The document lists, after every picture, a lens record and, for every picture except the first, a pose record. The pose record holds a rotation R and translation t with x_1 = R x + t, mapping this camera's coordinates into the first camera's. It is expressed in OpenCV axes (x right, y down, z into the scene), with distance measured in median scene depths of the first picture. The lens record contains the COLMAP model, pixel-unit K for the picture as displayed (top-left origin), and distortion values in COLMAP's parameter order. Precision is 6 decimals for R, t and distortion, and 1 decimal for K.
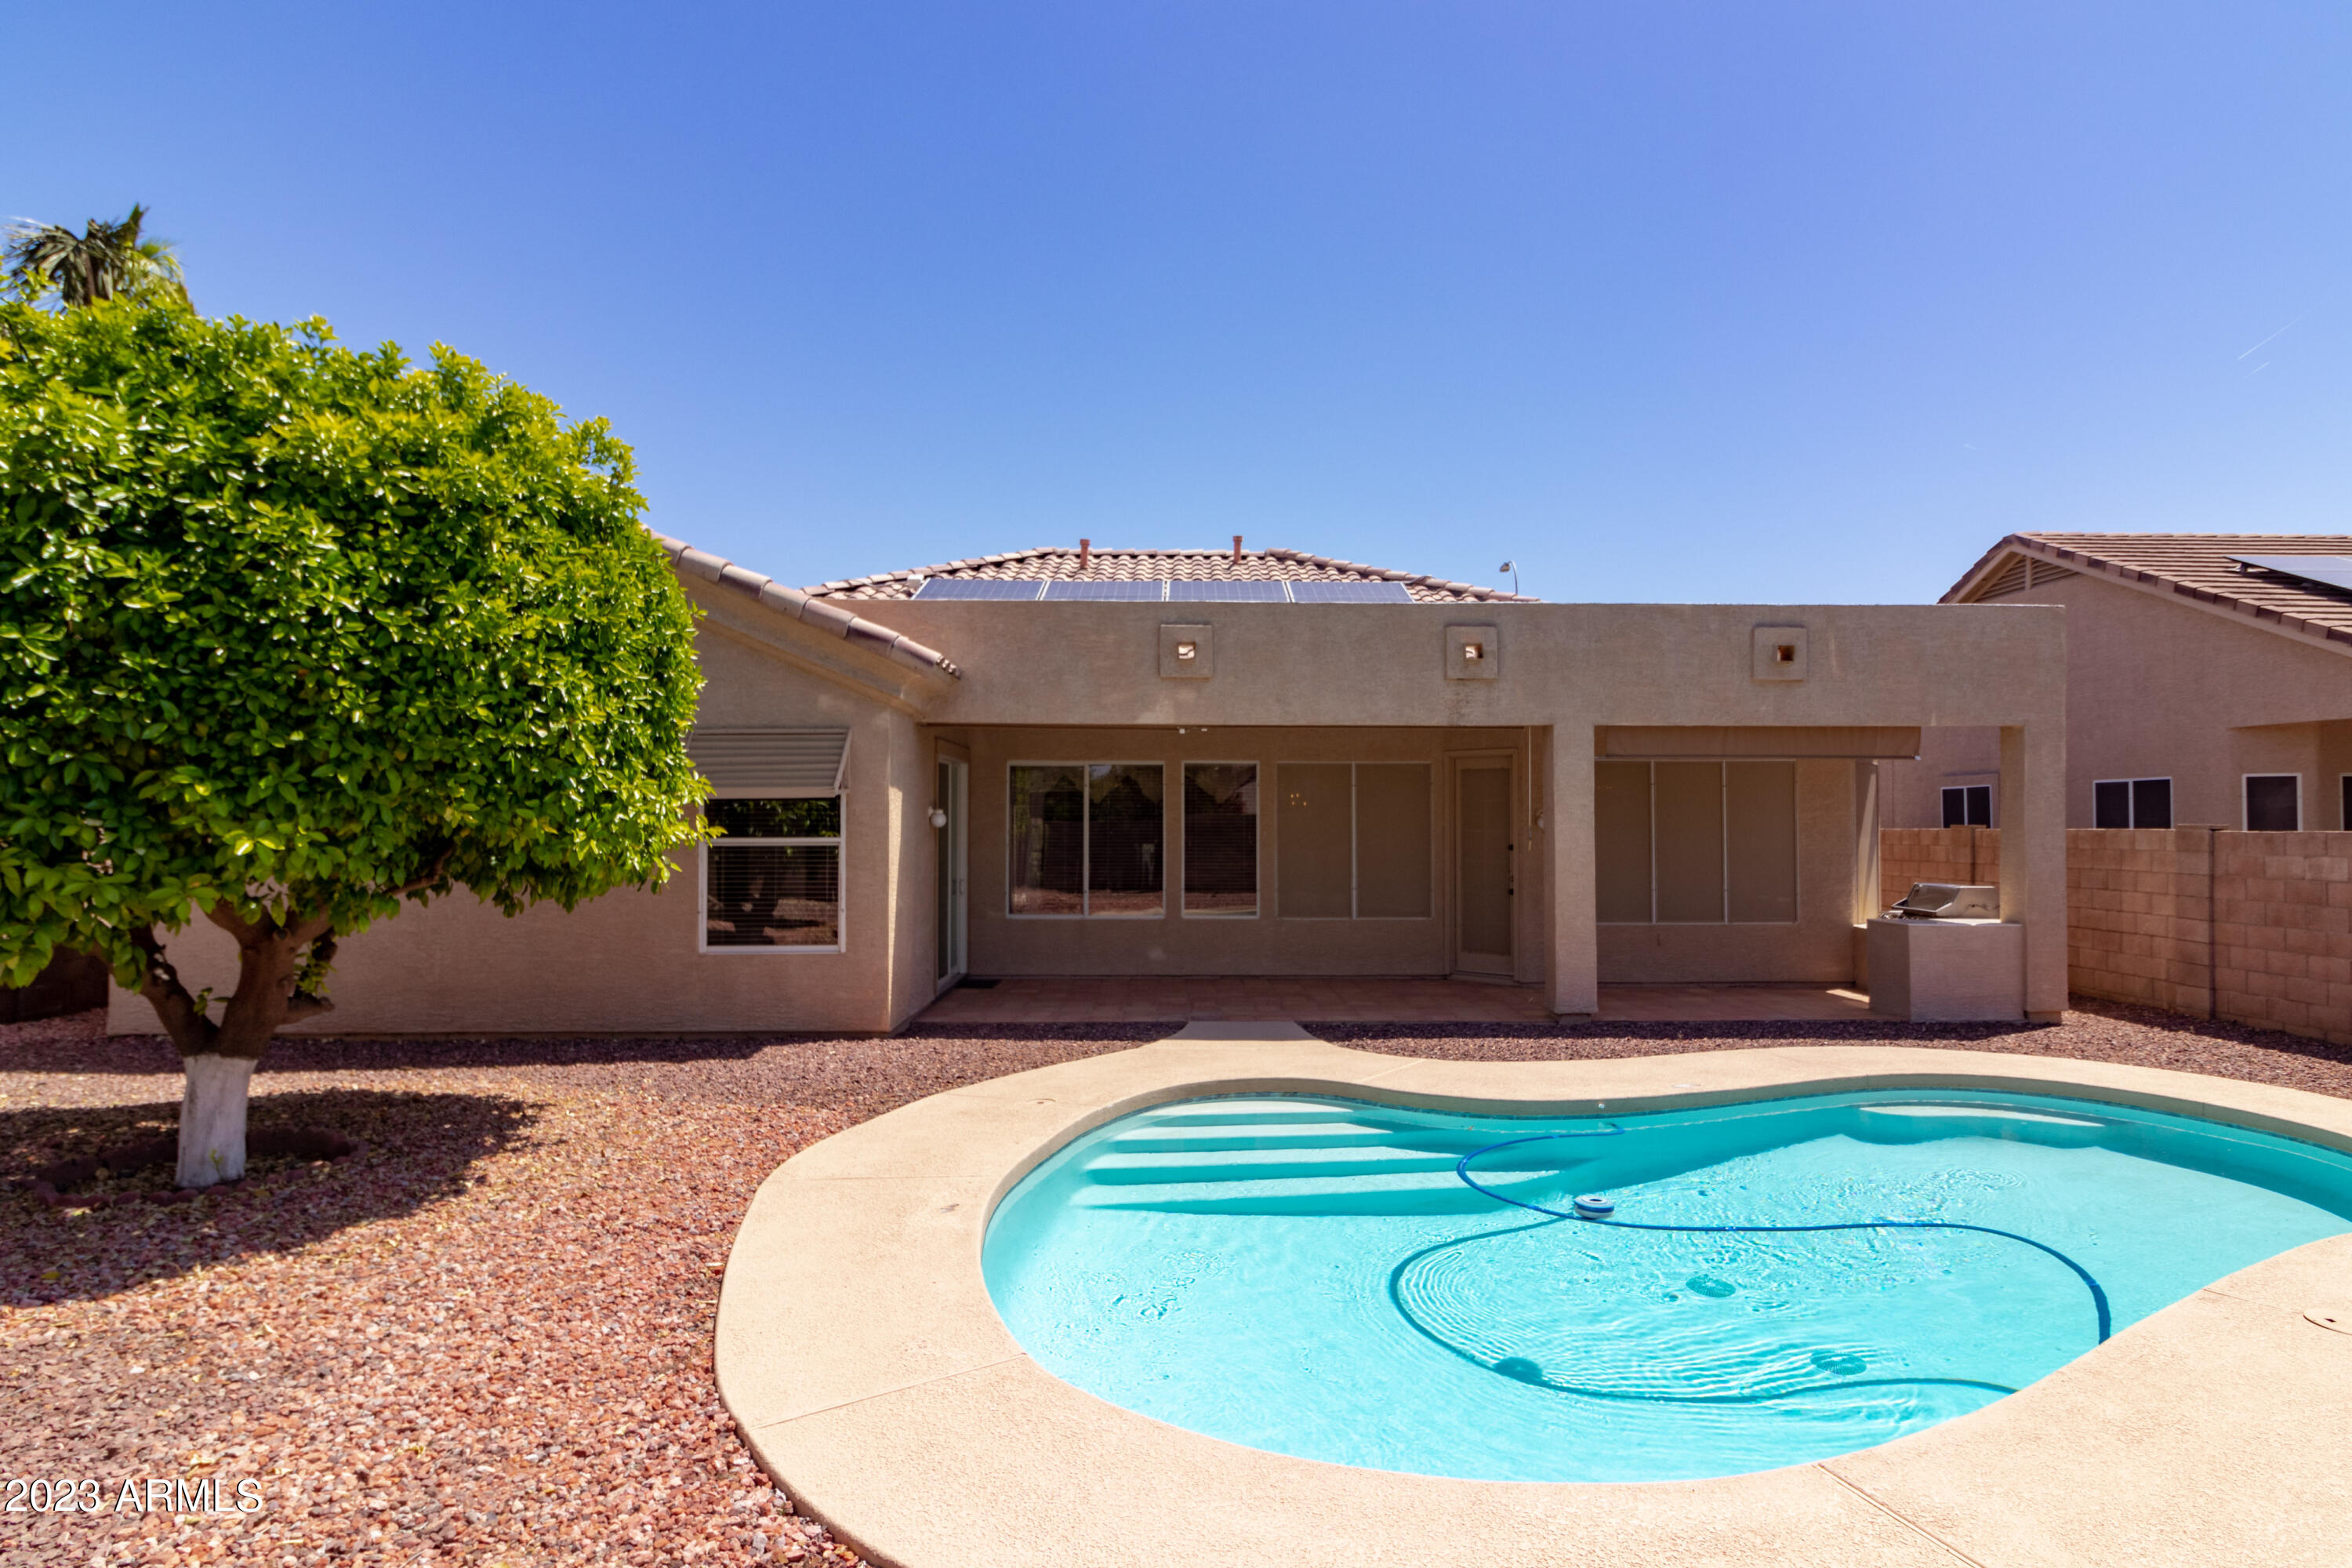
lens RADIAL K [[1317.5, 0, 1114.5], [0, 1317.5, 773.7], [0, 0, 1]] dist [0.003764, 0.001565]
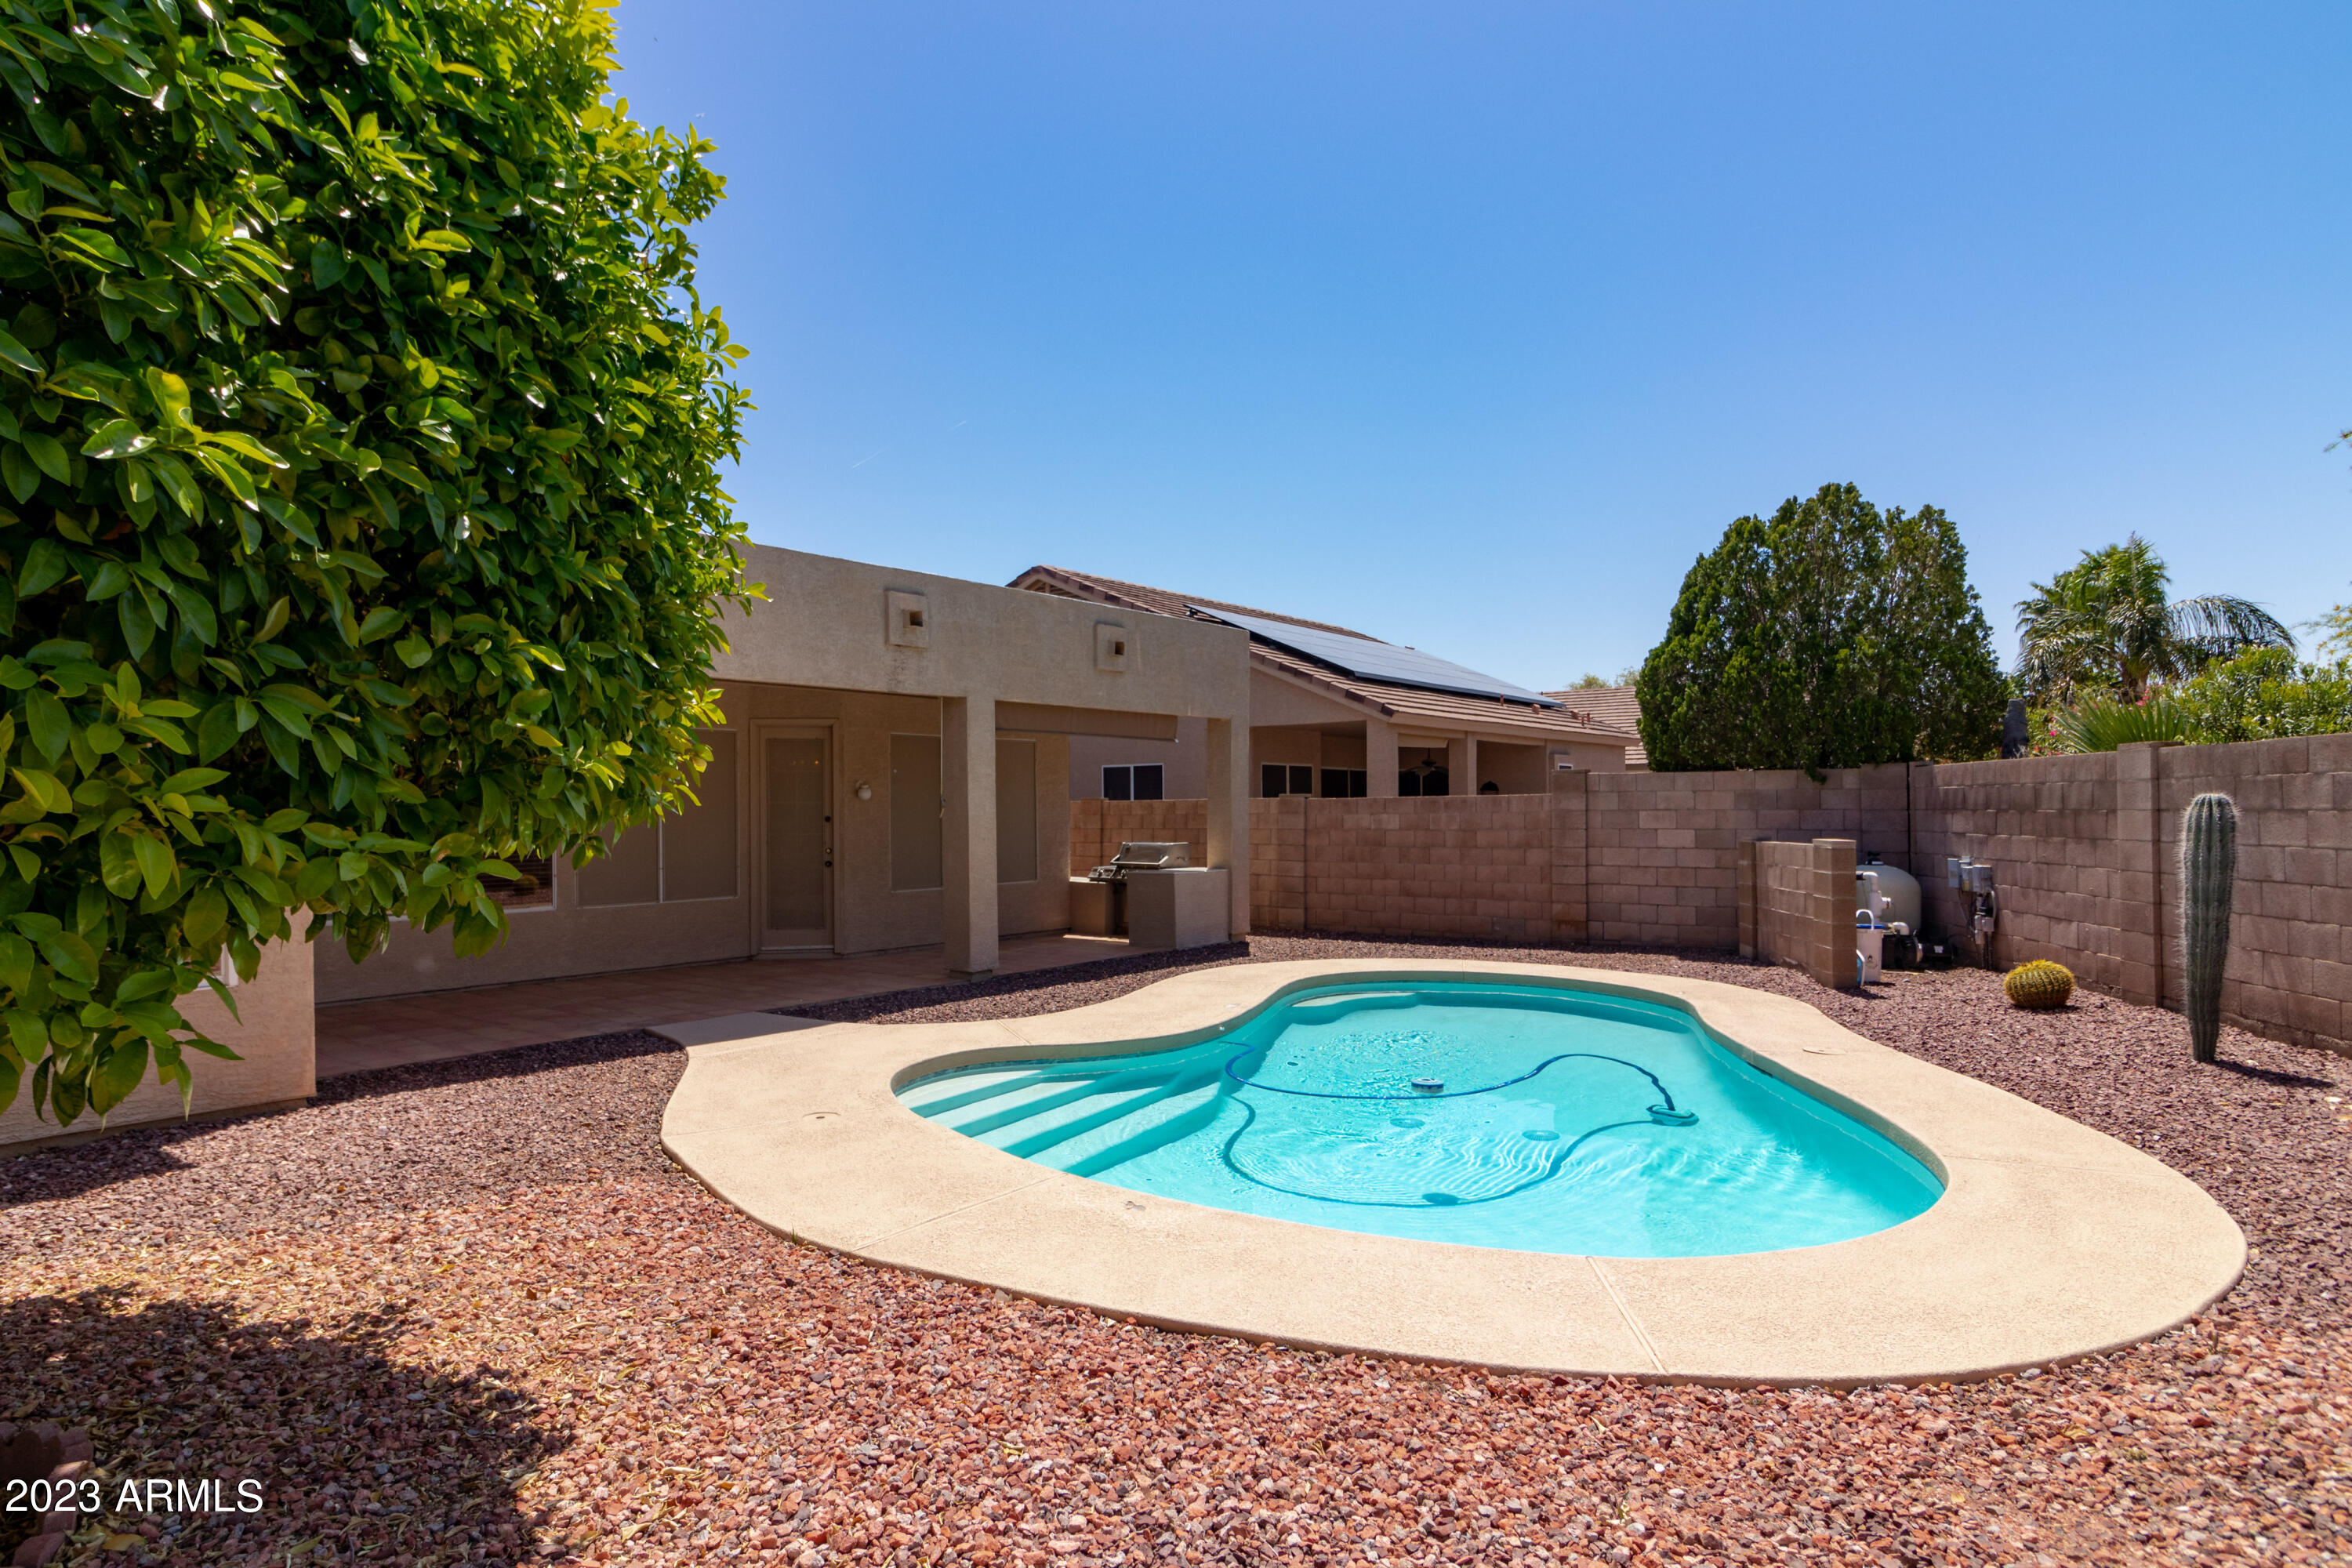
lens RADIAL K [[1339.4, 0, 1176.0], [0, 1339.4, 784.0], [0, 0, 1]] dist [0.001704, 0.000375]
pose [[0.615369, 0.008224, 0.788196, -0.401264], [-0.021819, 0.999740, 0.006604, 0.021118], [-0.787937, -0.021261, 0.615389, 0.216066]]
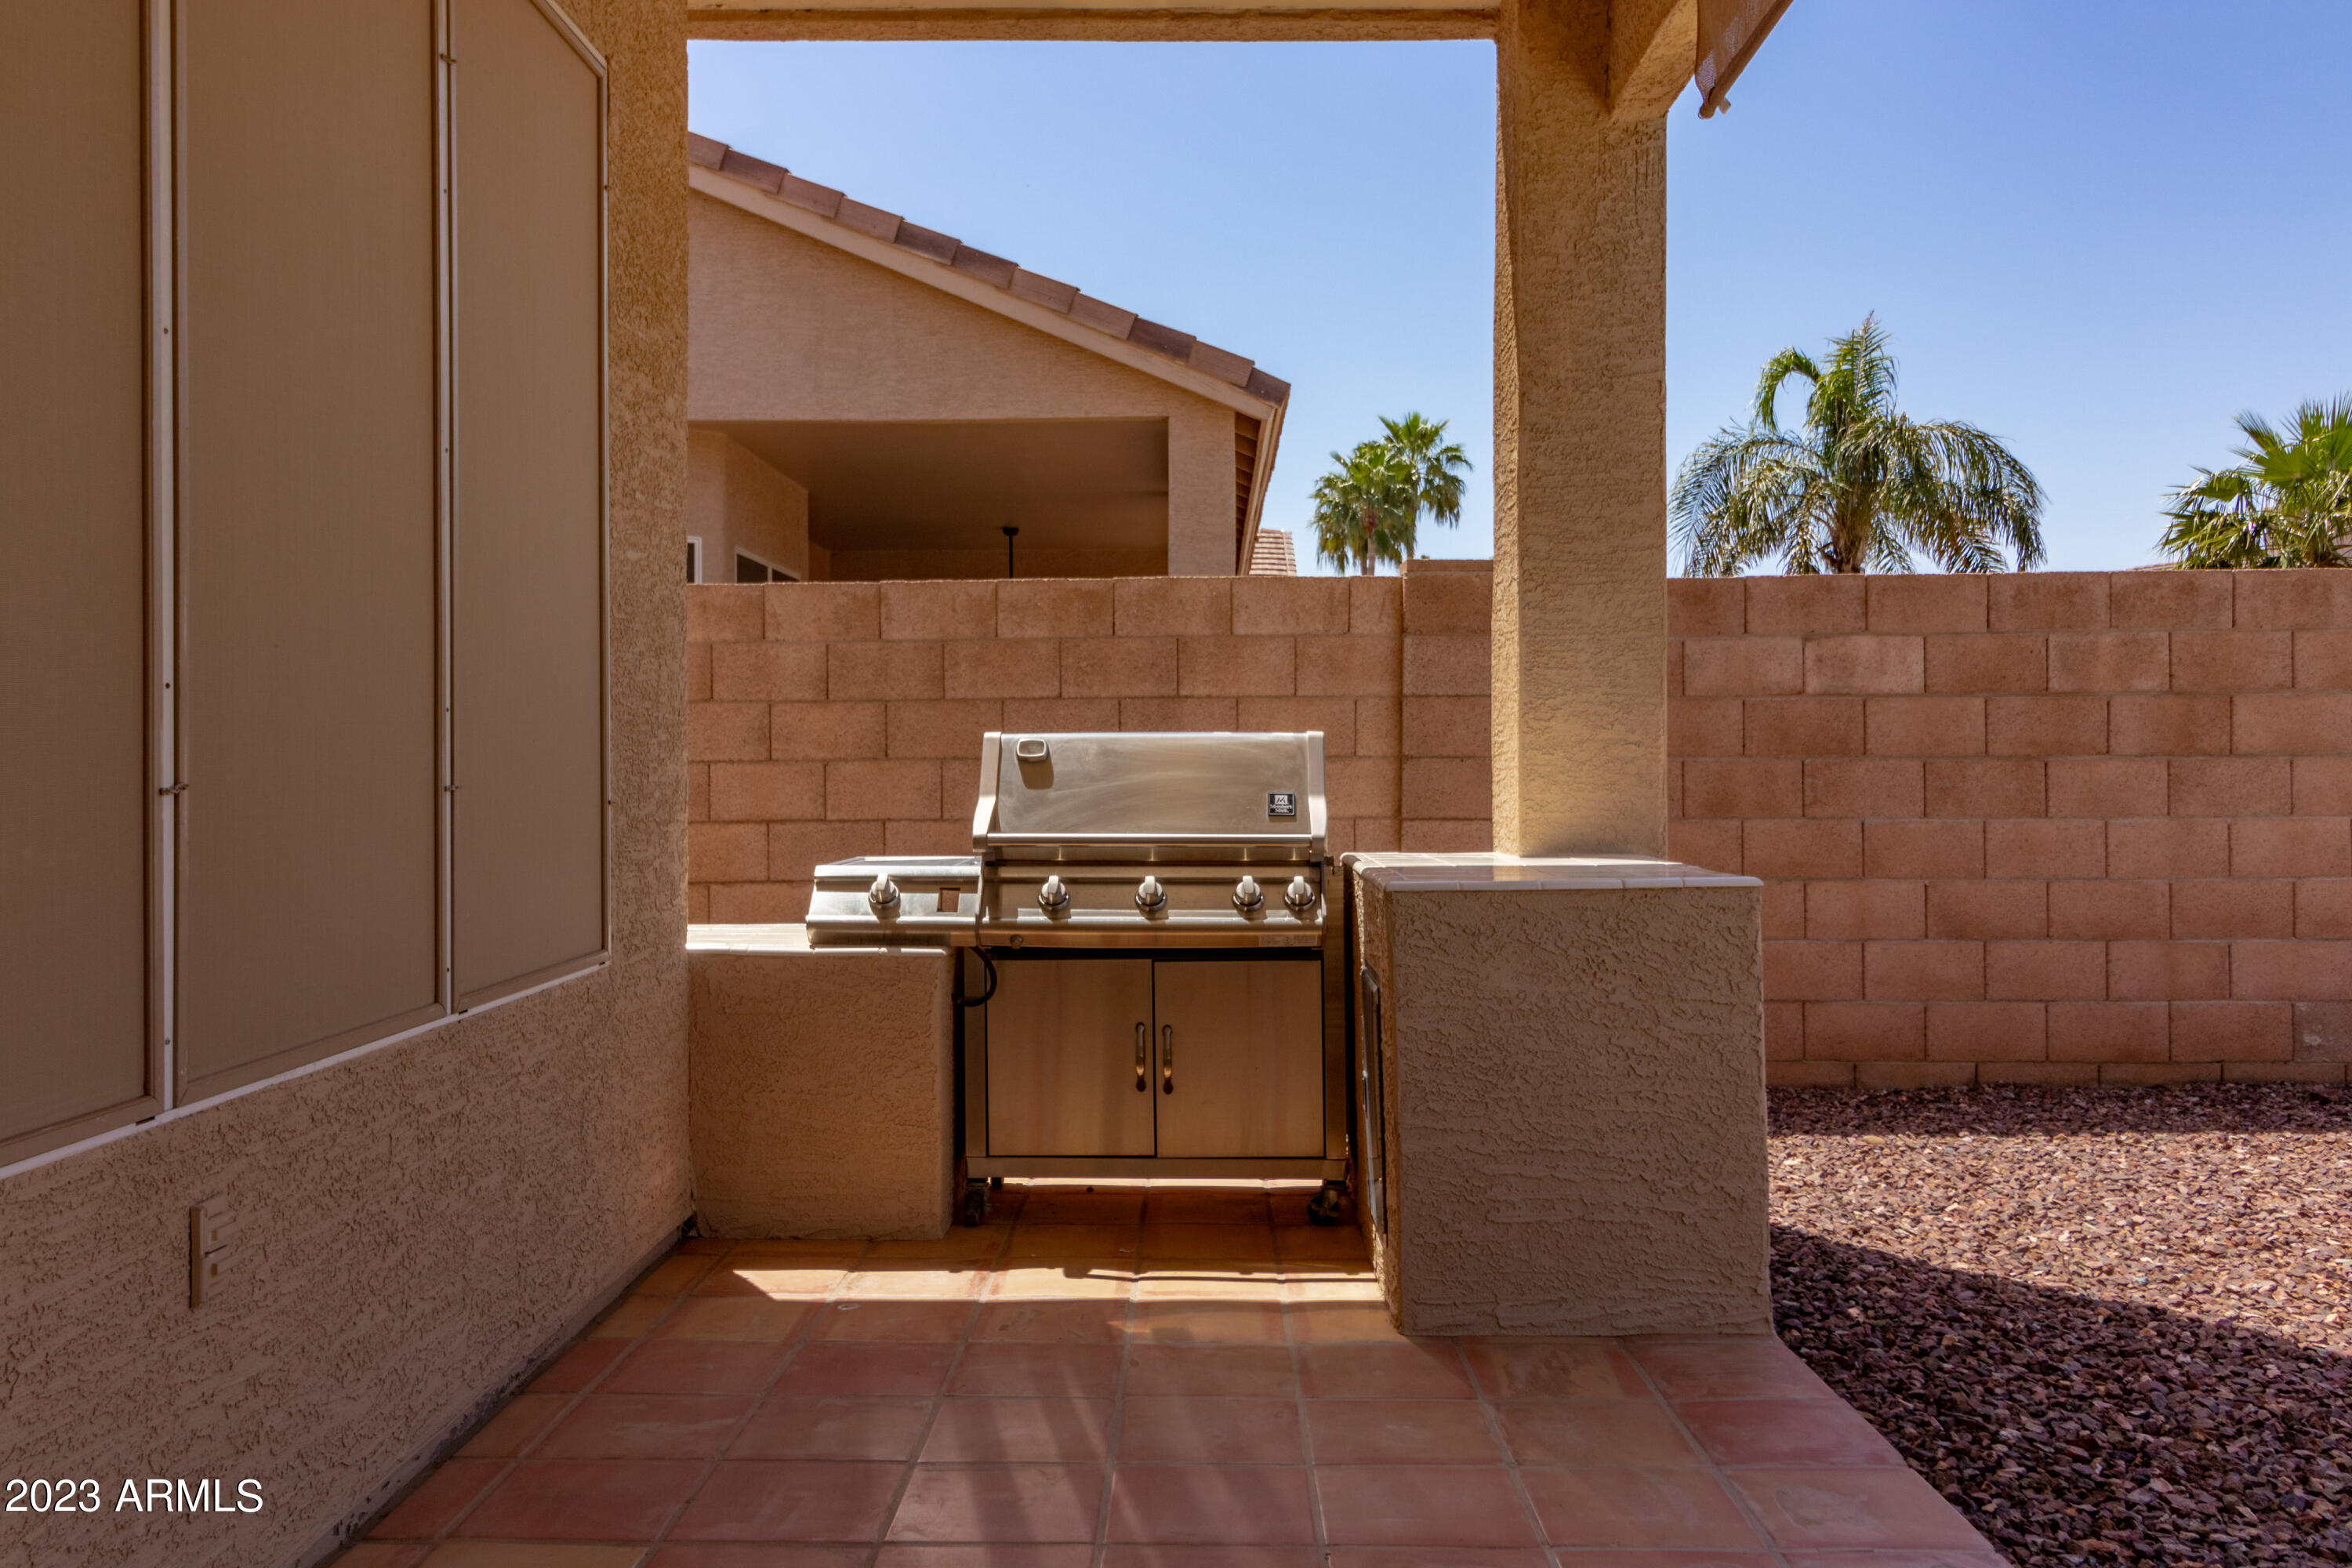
lens RADIAL K [[1840.7, 0, 1176.0], [0, 1840.7, 784.0], [0, 0, 1]] dist [0.004352, 0.001475]
pose [[0.006696, -0.012675, 0.999897, 0.315429], [-0.033216, 0.999365, 0.012891, 0.098204], [-0.999426, -0.033299, 0.006271, 1.096365]]
